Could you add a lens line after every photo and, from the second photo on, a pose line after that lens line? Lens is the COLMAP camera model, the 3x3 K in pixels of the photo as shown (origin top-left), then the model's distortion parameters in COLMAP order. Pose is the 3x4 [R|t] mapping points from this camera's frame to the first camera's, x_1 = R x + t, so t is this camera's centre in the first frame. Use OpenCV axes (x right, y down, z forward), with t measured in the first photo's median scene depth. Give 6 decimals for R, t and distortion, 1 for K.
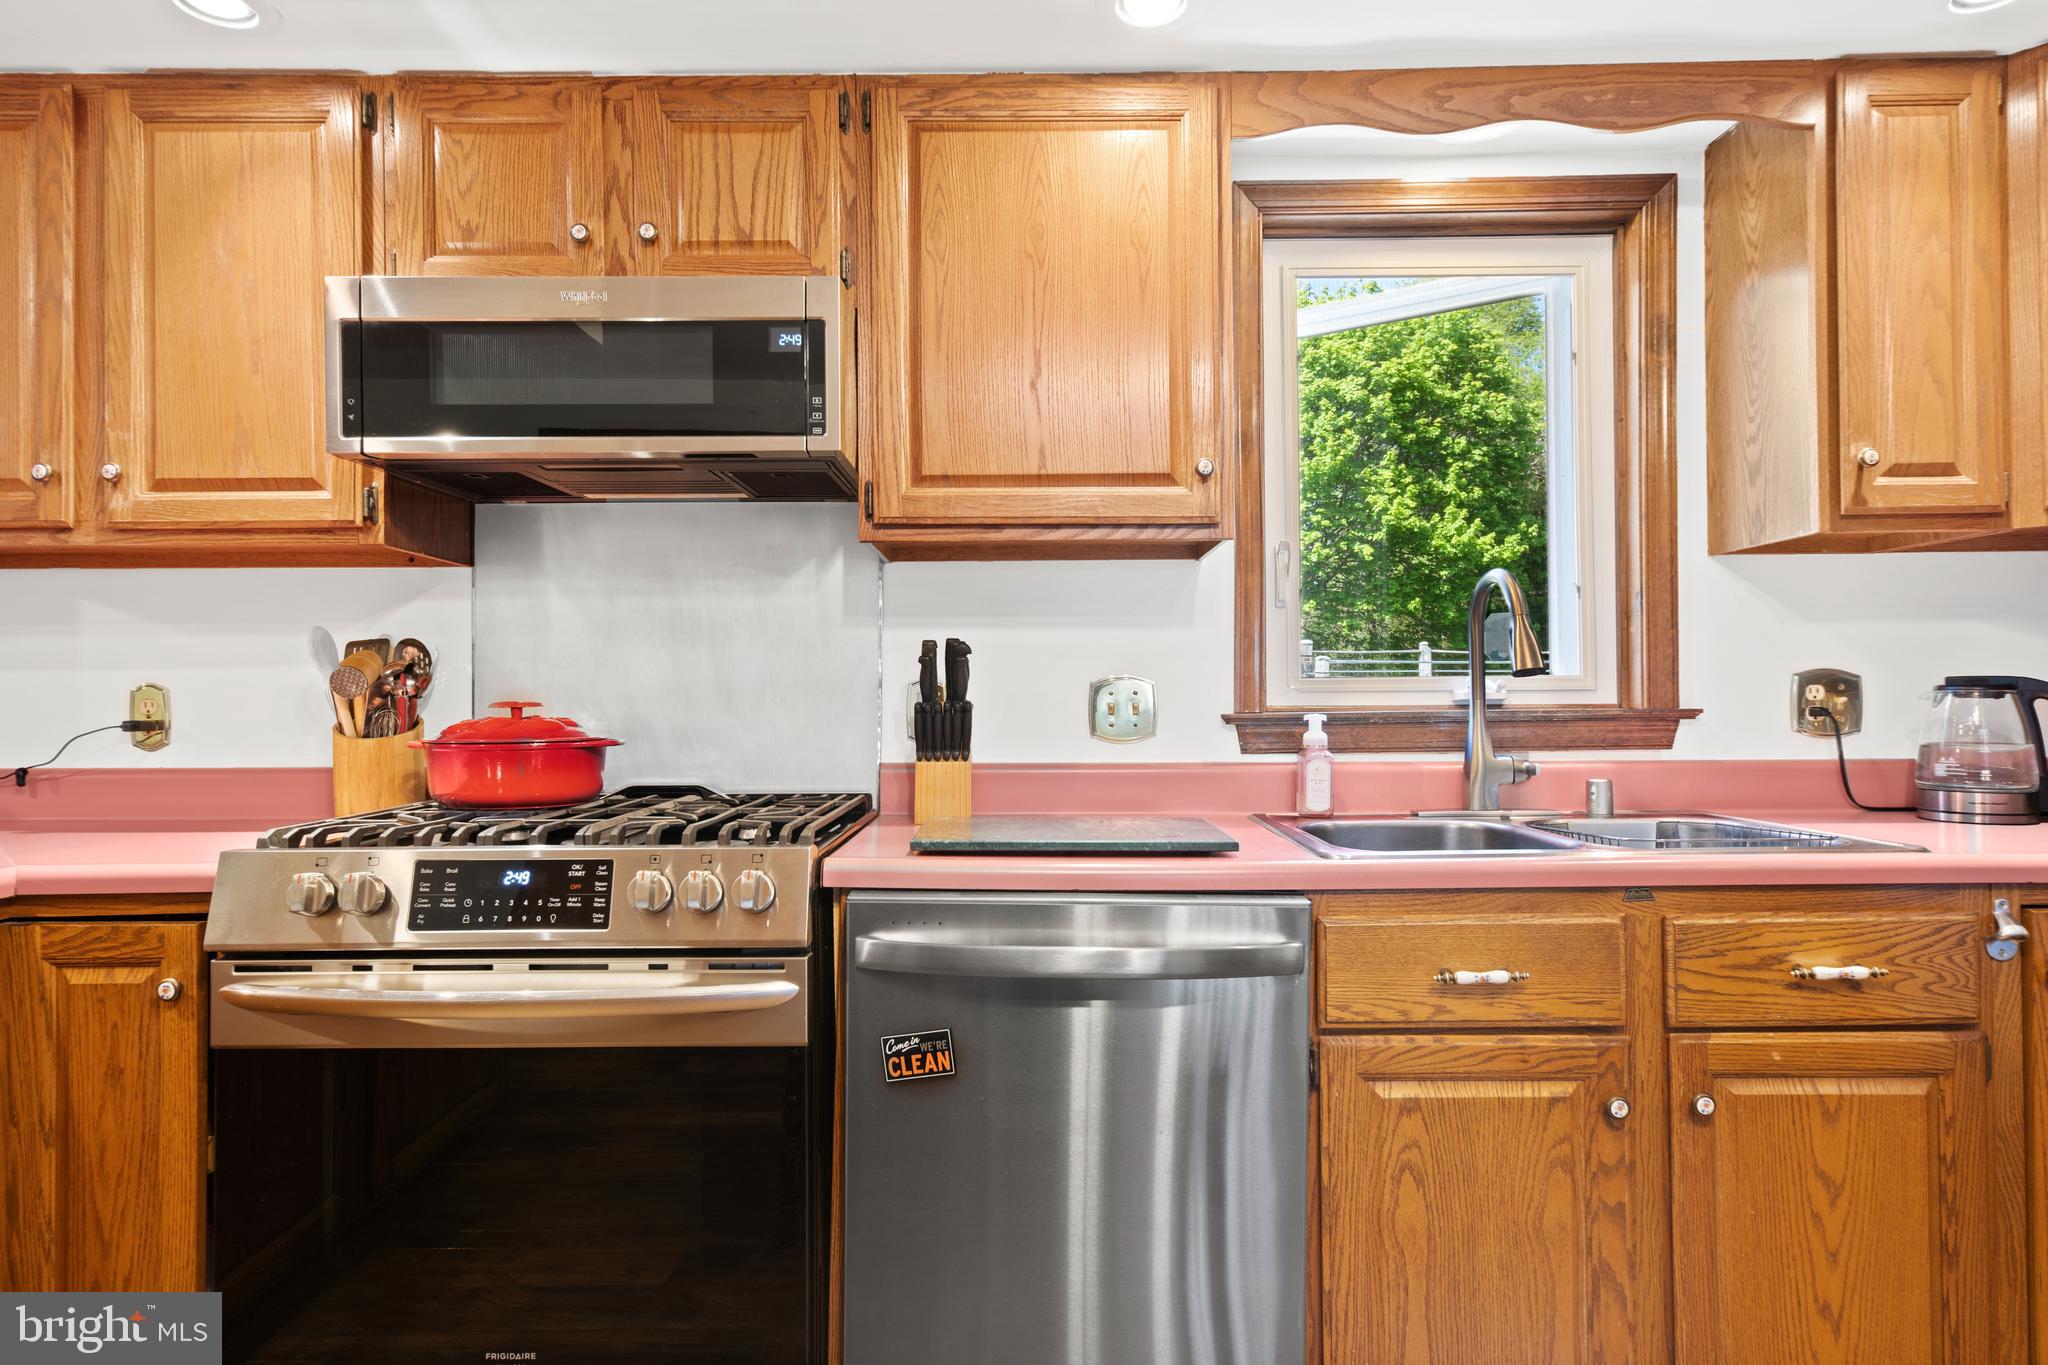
lens RADIAL K [[1135.8, 0, 1019.1], [0, 1135.8, 683.3], [0, 0, 1]] dist [0.010260, 0.002964]
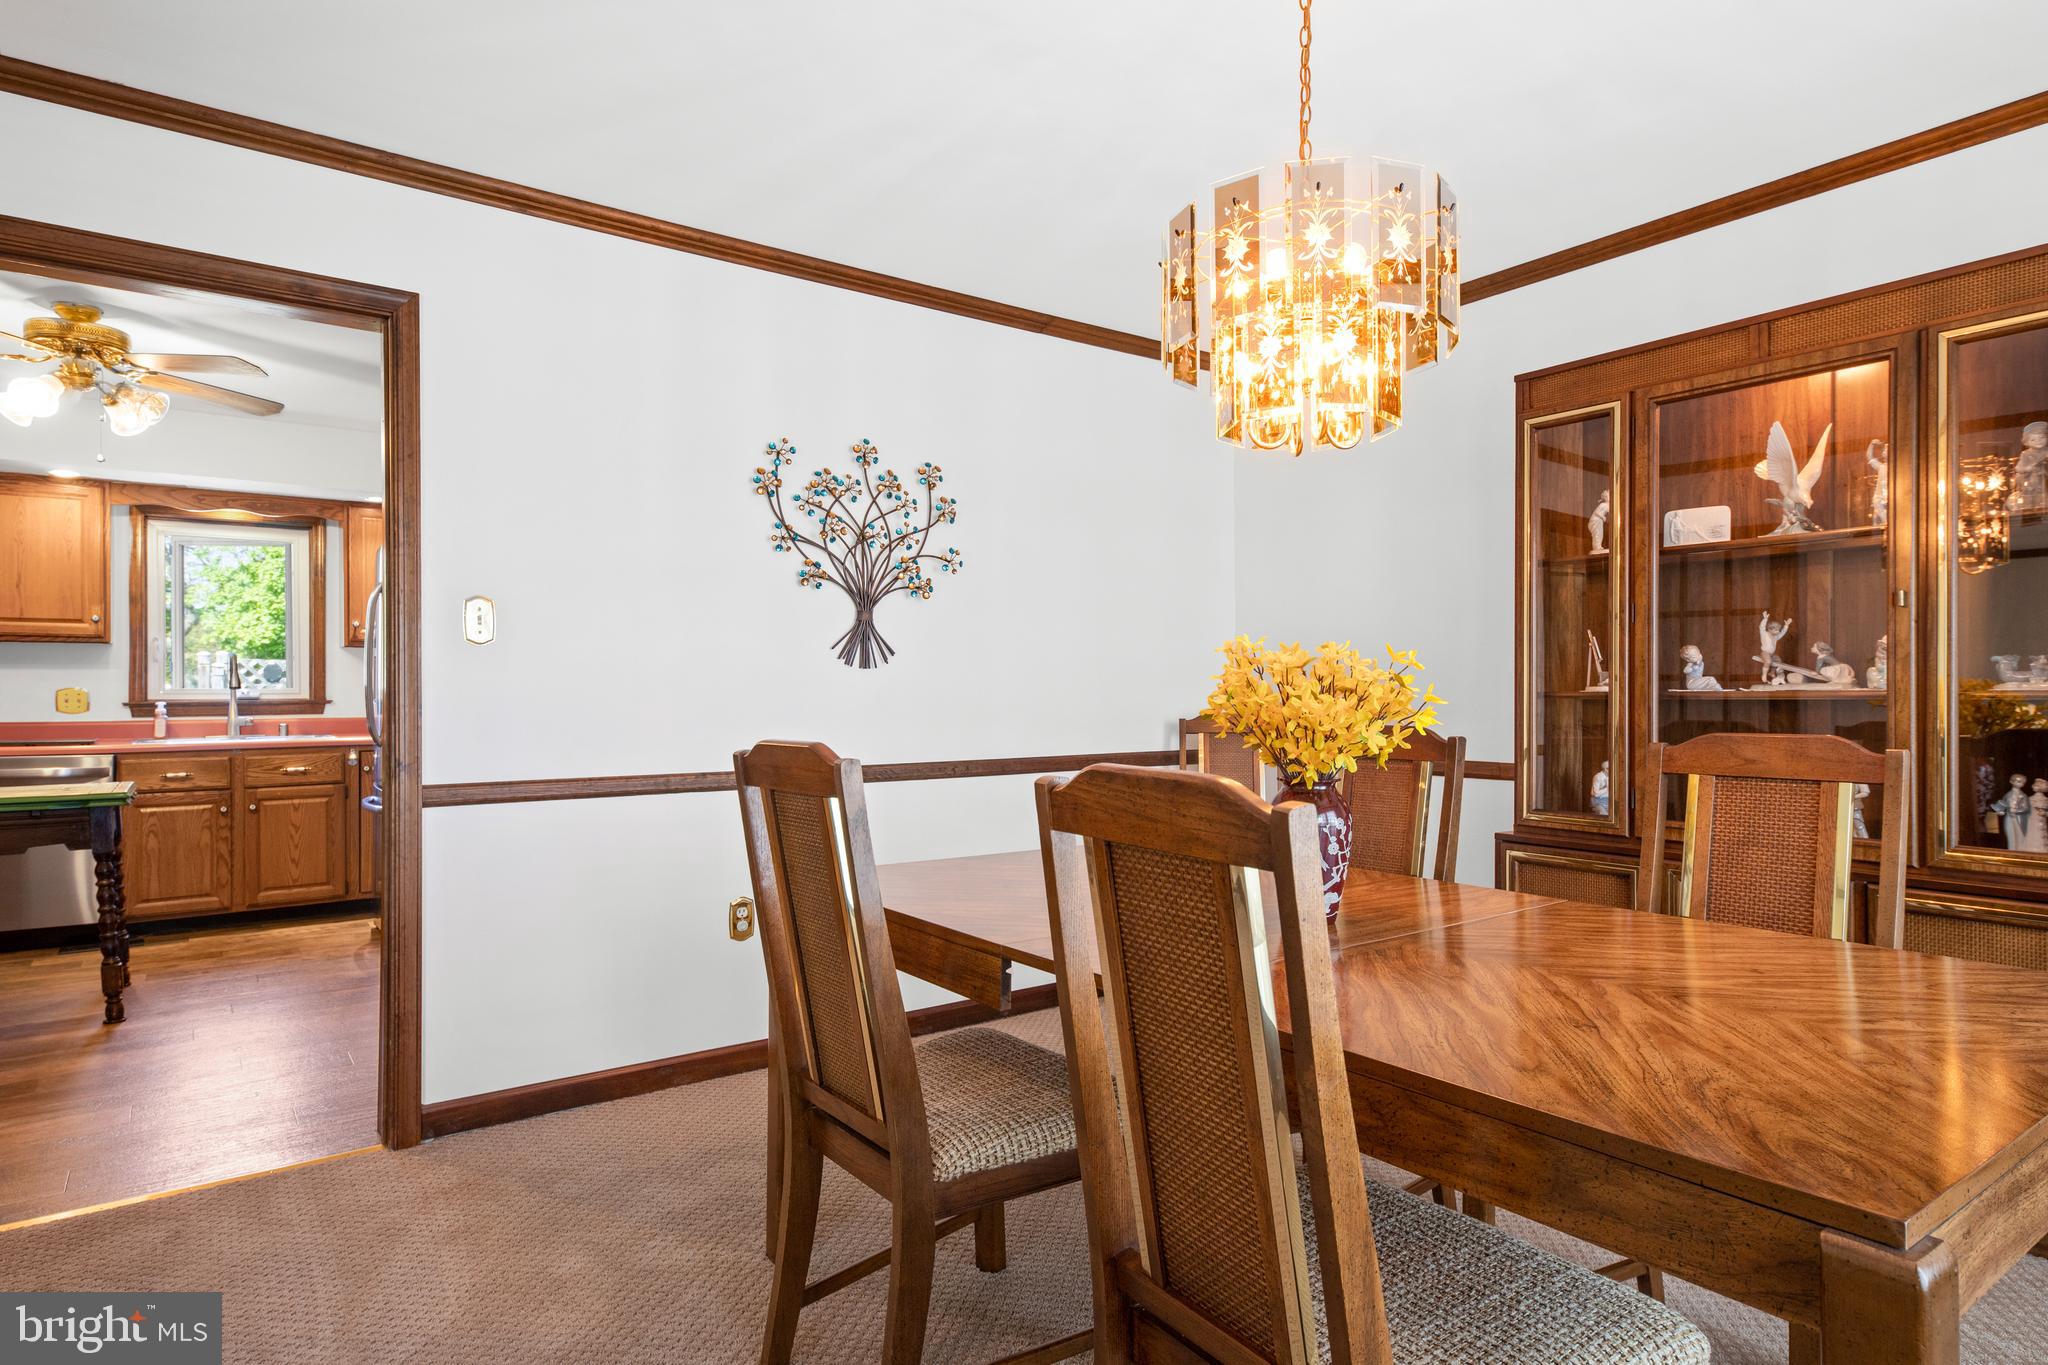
lens RADIAL K [[1135.8, 0, 1033.9], [0, 1135.8, 680.8], [0, 0, 1]] dist [0.010260, 0.002964]
pose [[0.802649, 0.006990, 0.596410, 0.341124], [-0.007769, 0.999969, -0.001264, -0.042840], [-0.596400, -0.003619, 0.802679, -2.796283]]
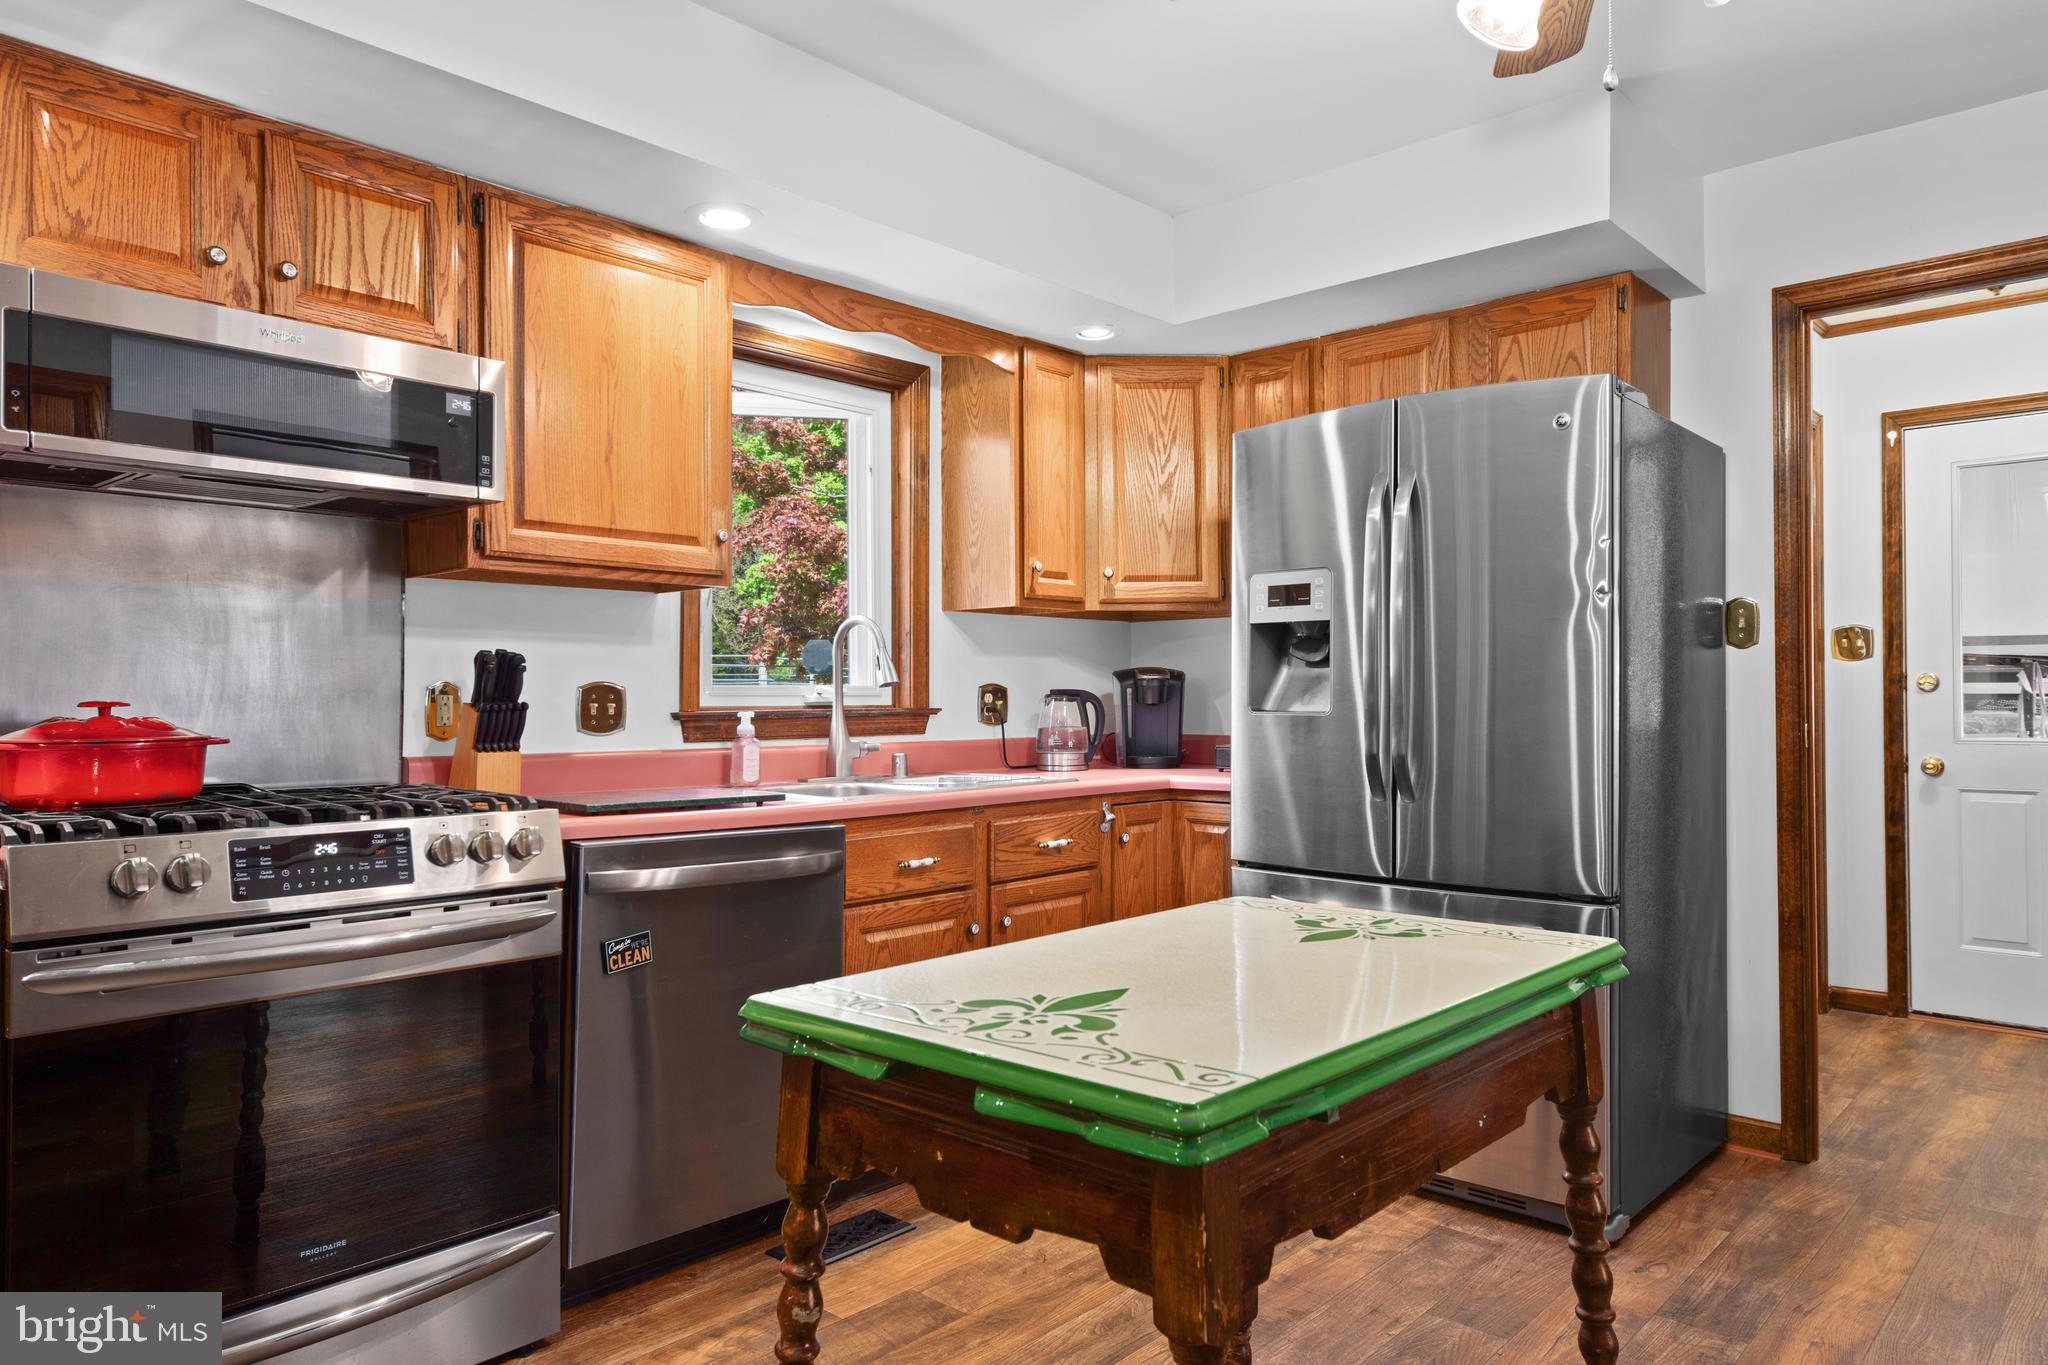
lens RADIAL K [[1315.7, 0, 1020.3], [0, 1315.7, 684.8], [0, 0, 1]] dist [0.009168, 0.007447]
pose [[0.680559, 0.012338, 0.732589, -0.766178], [-0.011430, 0.999915, -0.006221, -0.000054], [-0.732604, -0.004140, 0.680642, -0.373334]]
